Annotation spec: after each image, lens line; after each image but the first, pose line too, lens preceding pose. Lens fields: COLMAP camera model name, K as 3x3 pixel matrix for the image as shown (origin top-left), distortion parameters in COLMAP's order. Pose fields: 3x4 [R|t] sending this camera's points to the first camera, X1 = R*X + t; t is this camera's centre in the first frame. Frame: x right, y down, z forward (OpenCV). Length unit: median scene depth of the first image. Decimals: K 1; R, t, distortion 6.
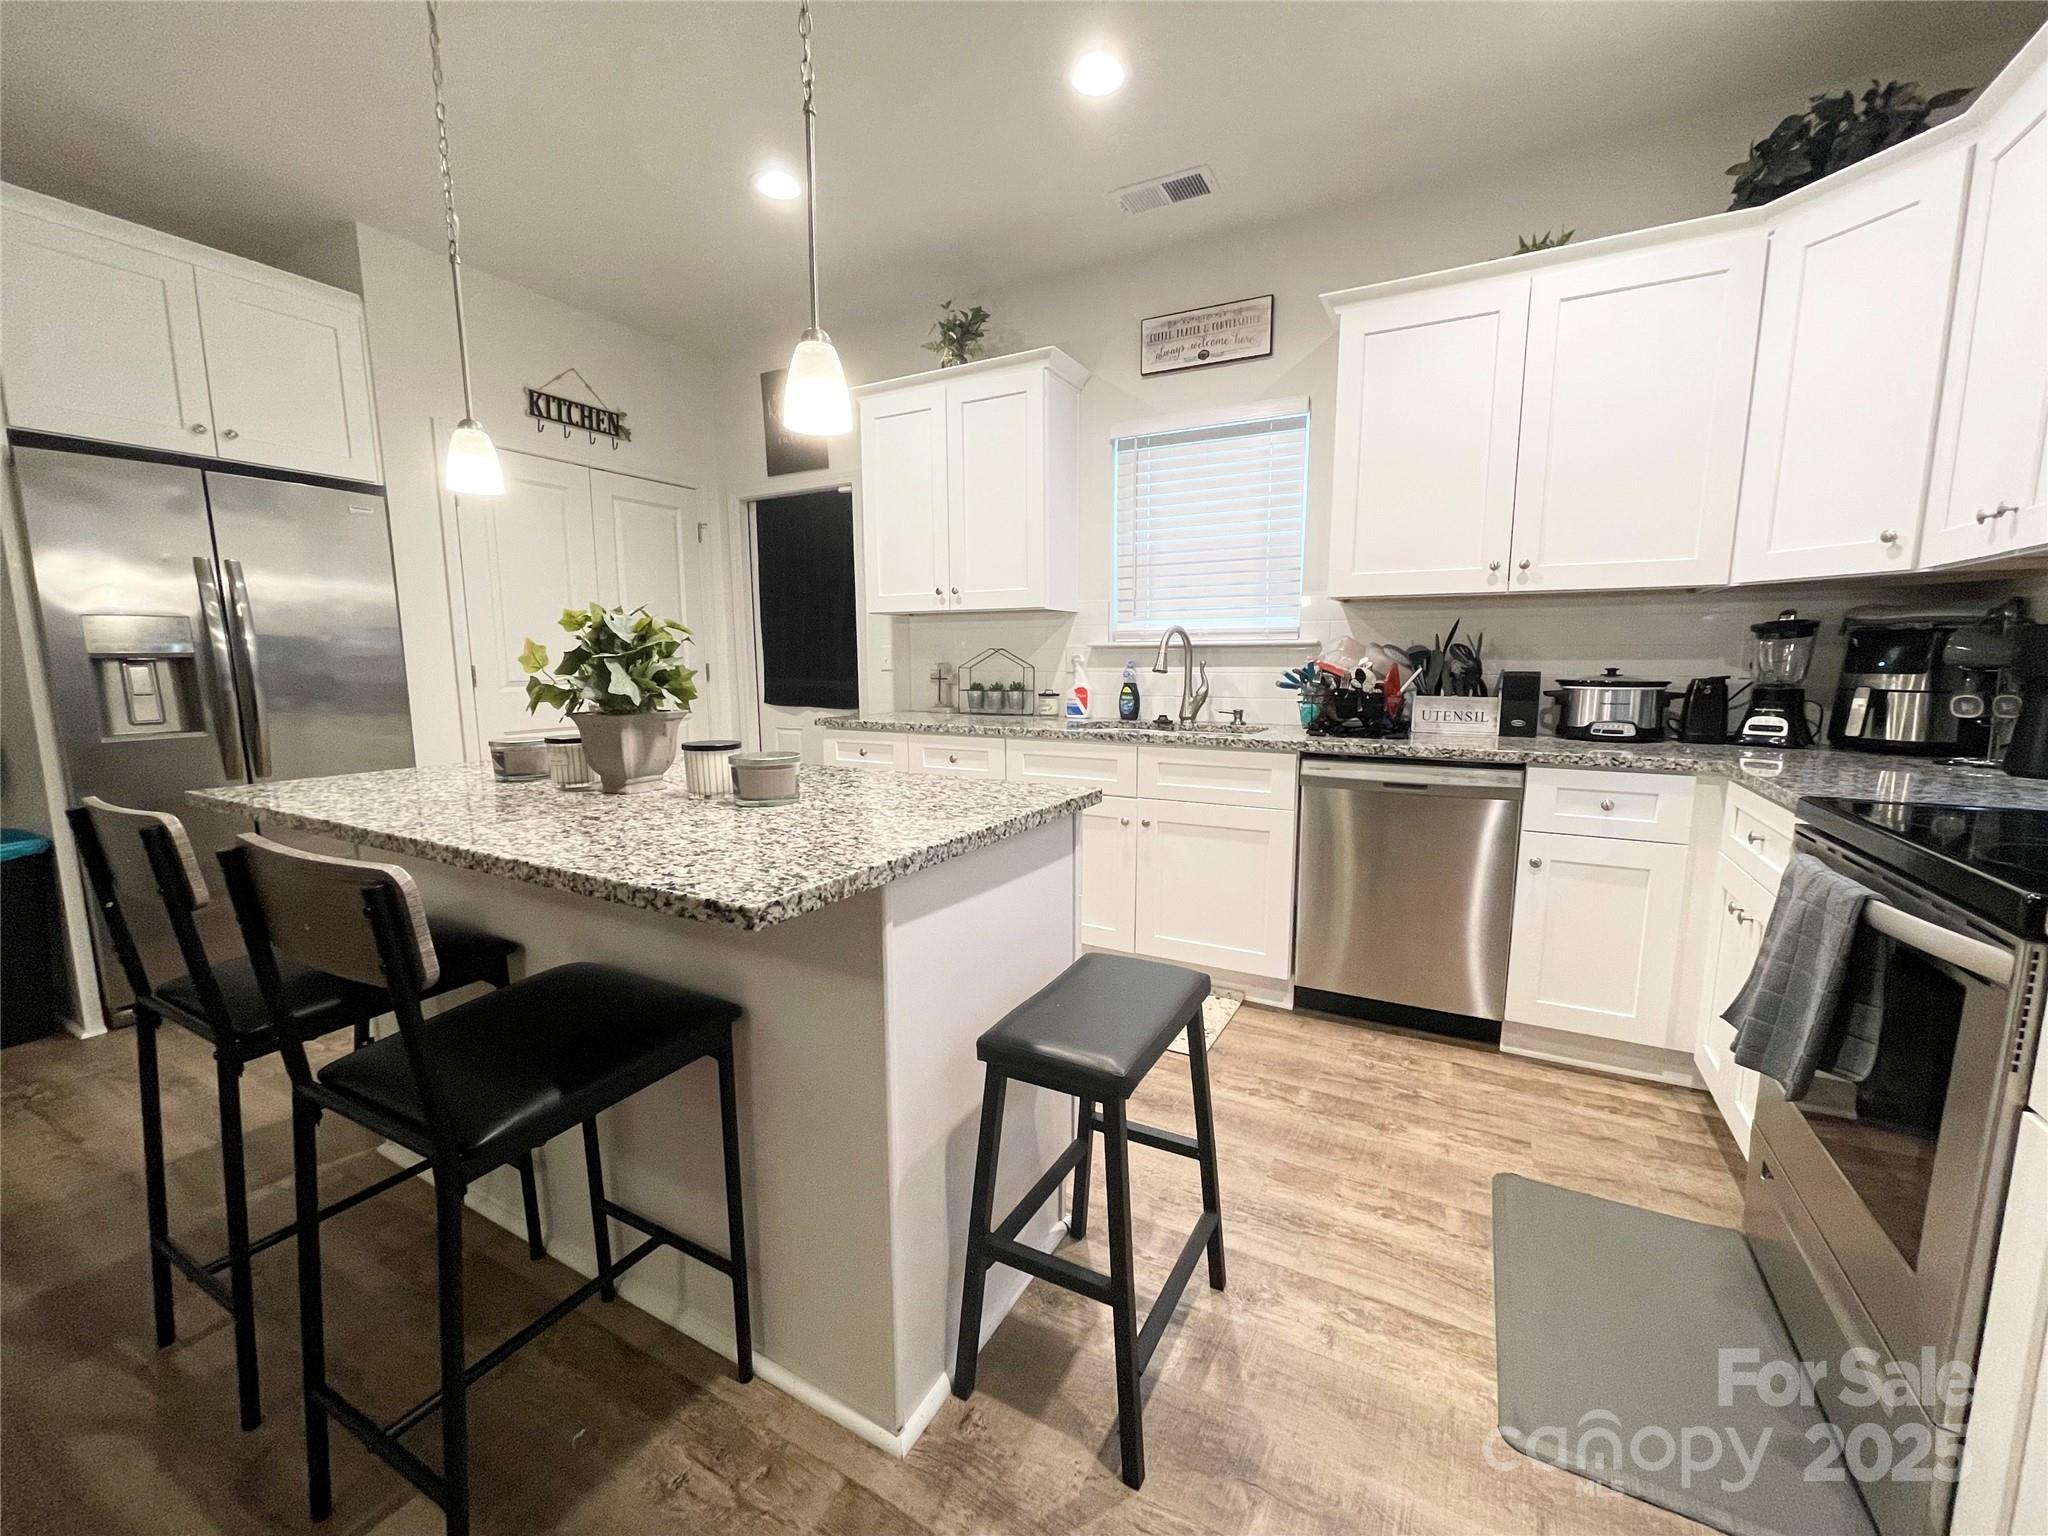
lens RADIAL K [[825.0, 0, 1024.2], [0, 825.0, 773.4], [0, 0, 1]] dist [-0.001057, 0.000635]
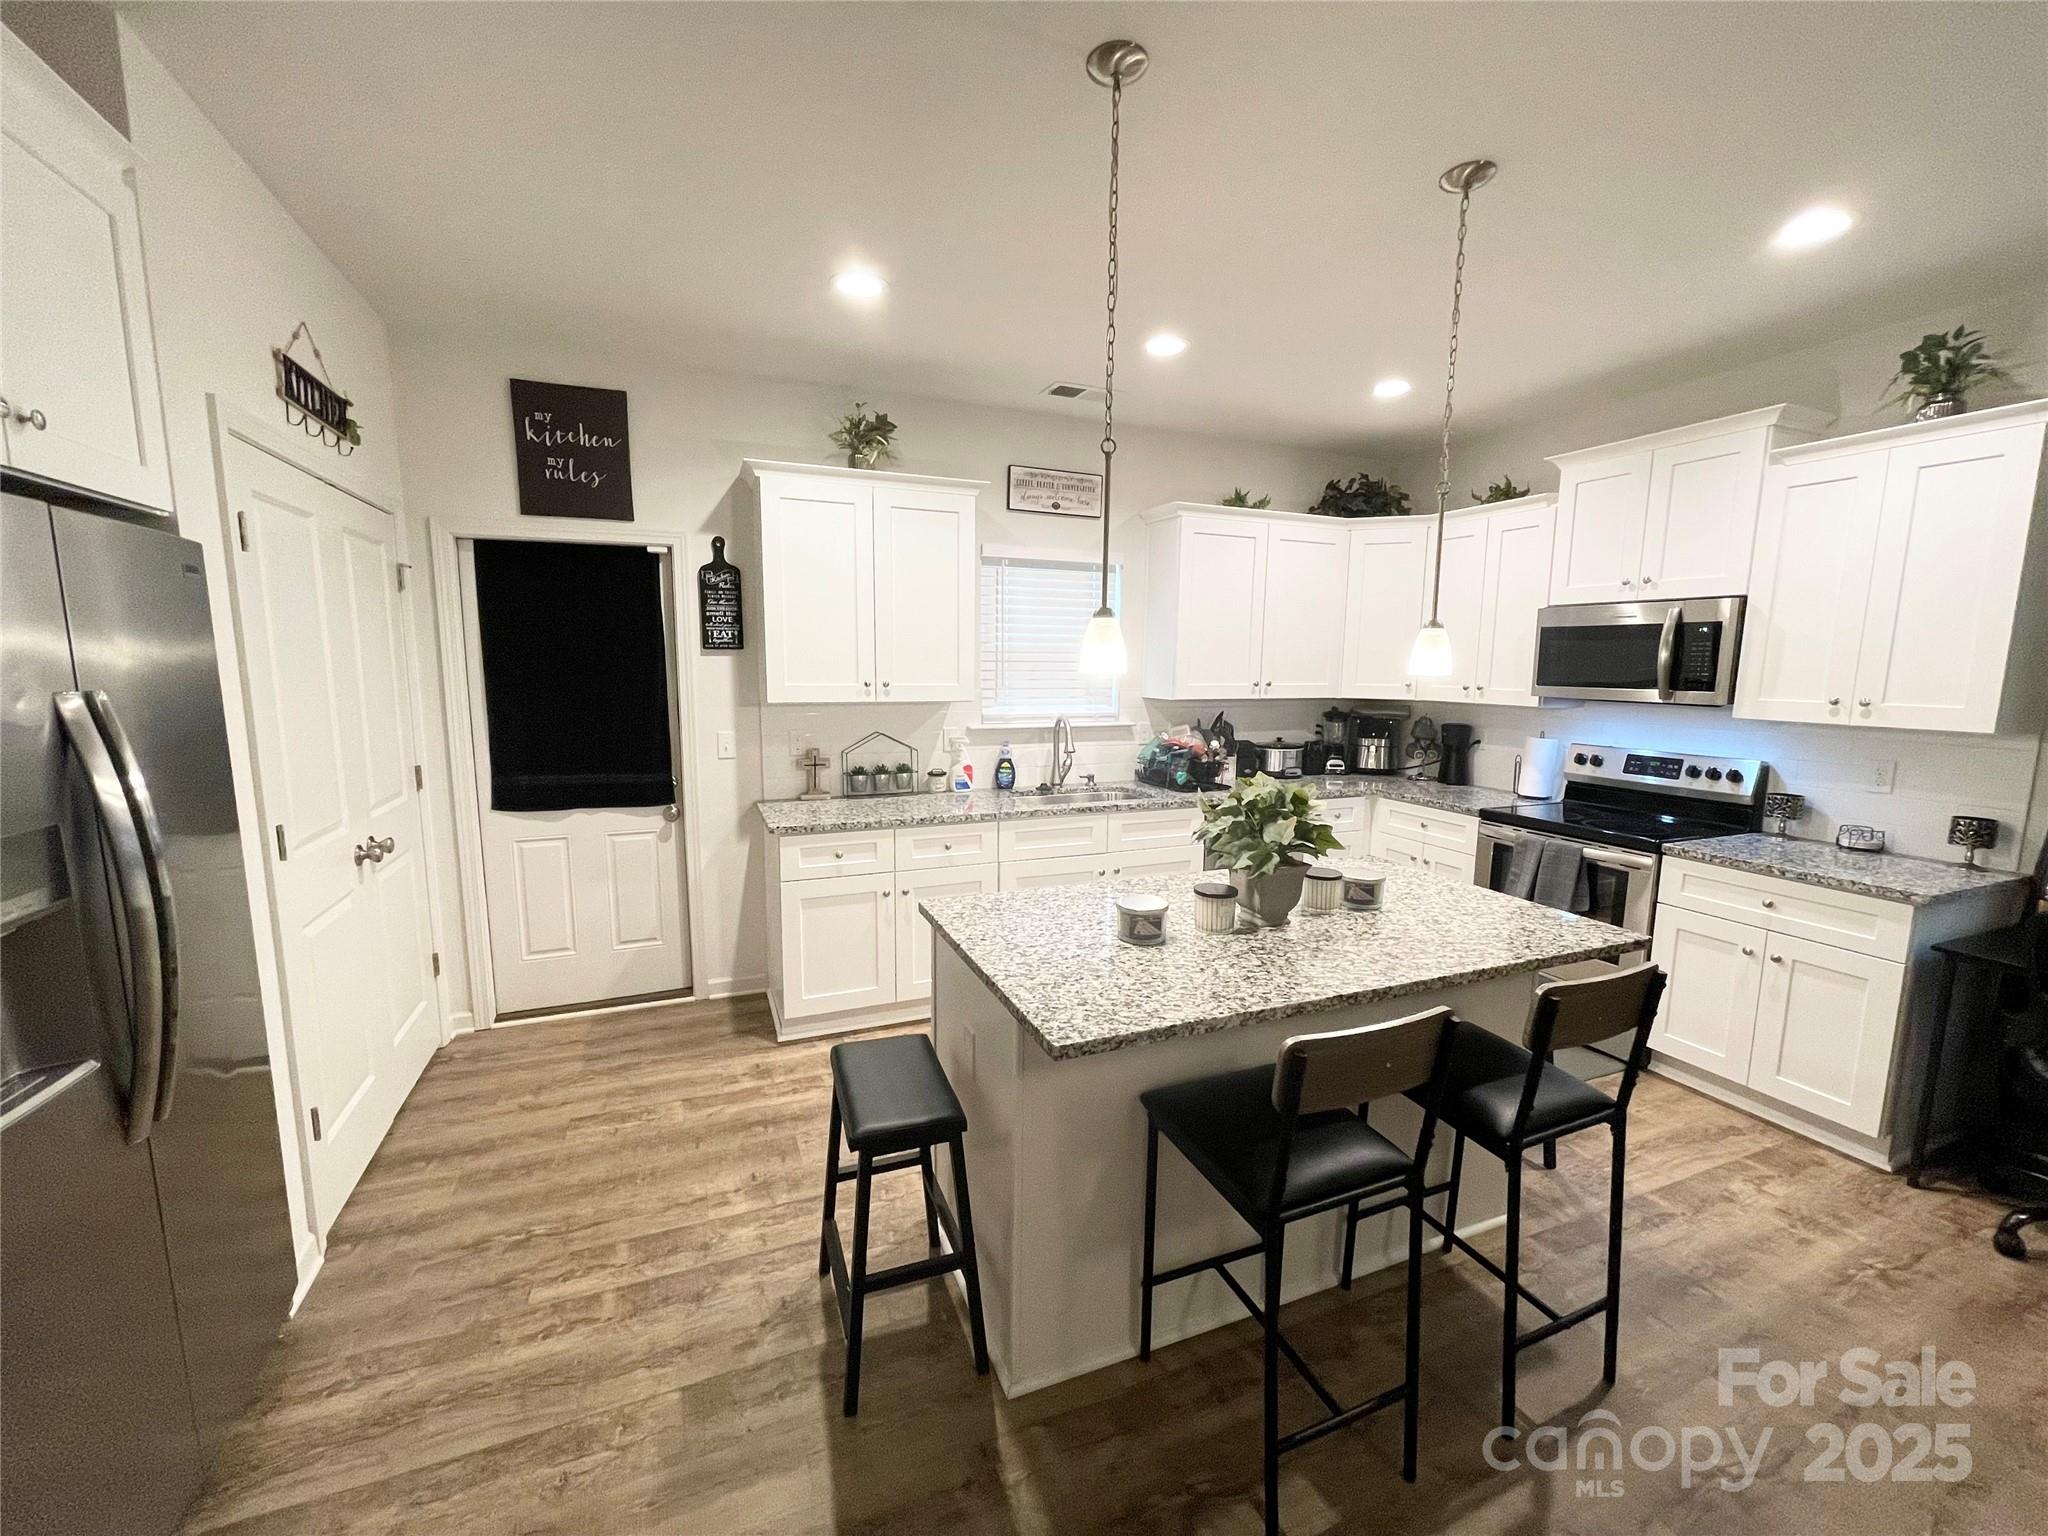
lens RADIAL K [[825.0, 0, 1024.2], [0, 825.0, 773.4], [0, 0, 1]] dist [-0.001057, 0.000635]
pose [[0.621022, -0.099167, 0.777494, -1.042500], [0.097410, 0.994038, 0.048980, -0.190257], [-0.777716, 0.045318, 0.626980, 0.296492]]
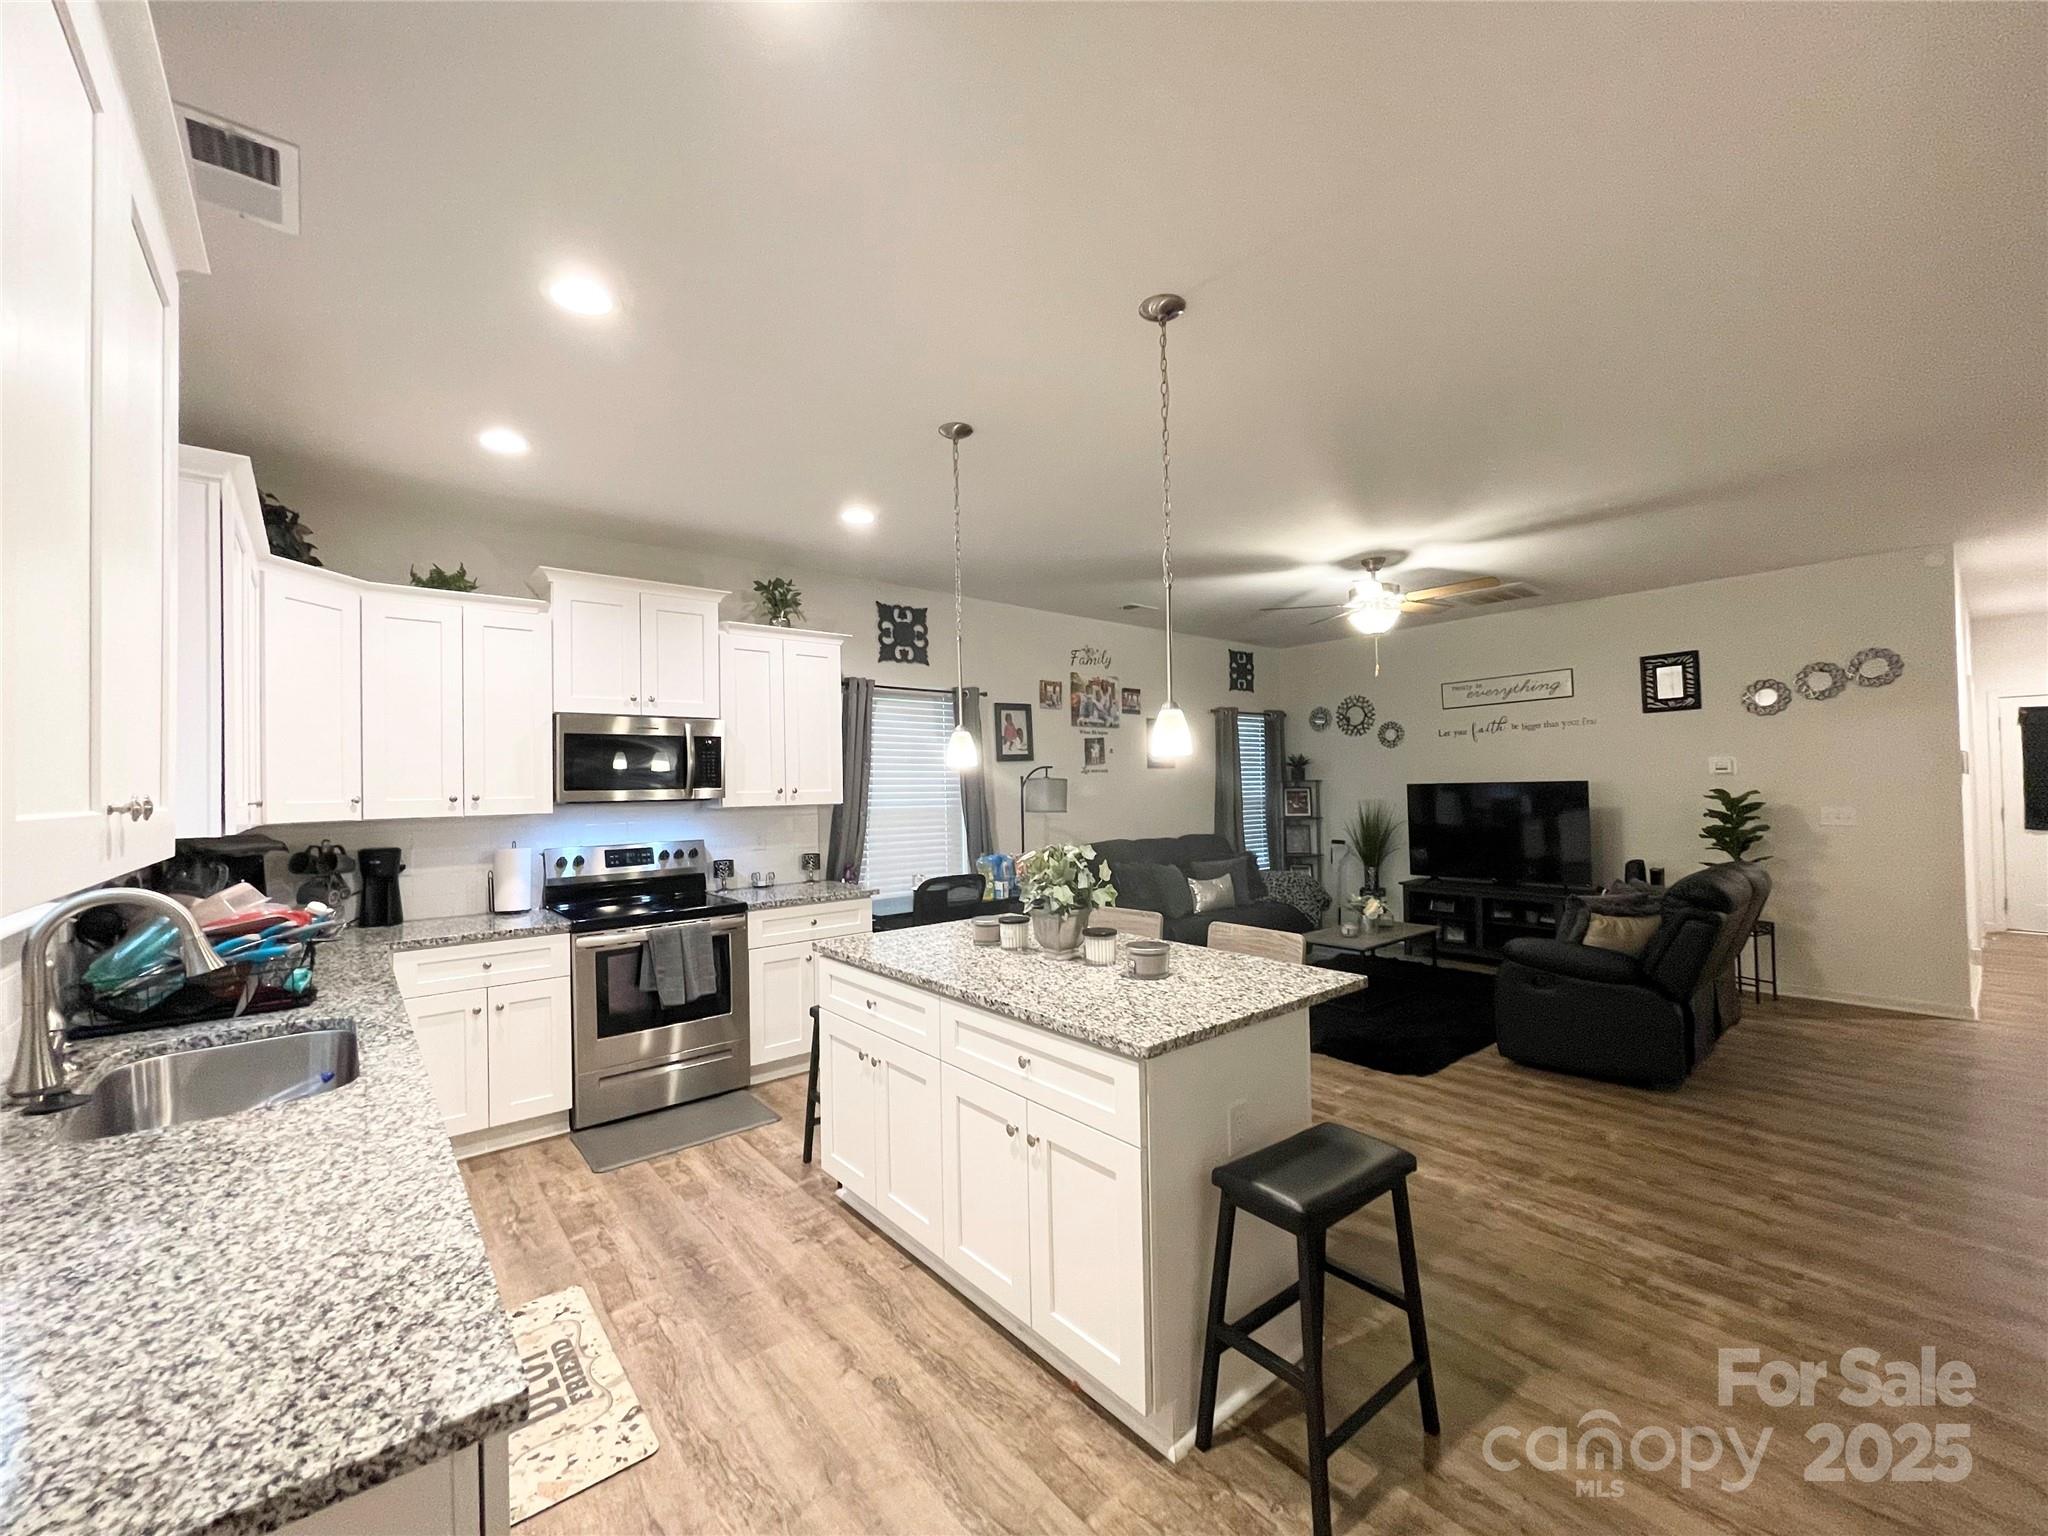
lens RADIAL K [[826.9, 0, 1024.3], [0, 826.9, 770.7], [0, 0, 1]] dist [-0.002142, 0.000104]
pose [[-0.932244, 0.025814, 0.360909, -0.617010], [0.070874, 0.991157, 0.112179, -0.323655], [-0.354821, 0.130157, -0.925830, 1.525964]]
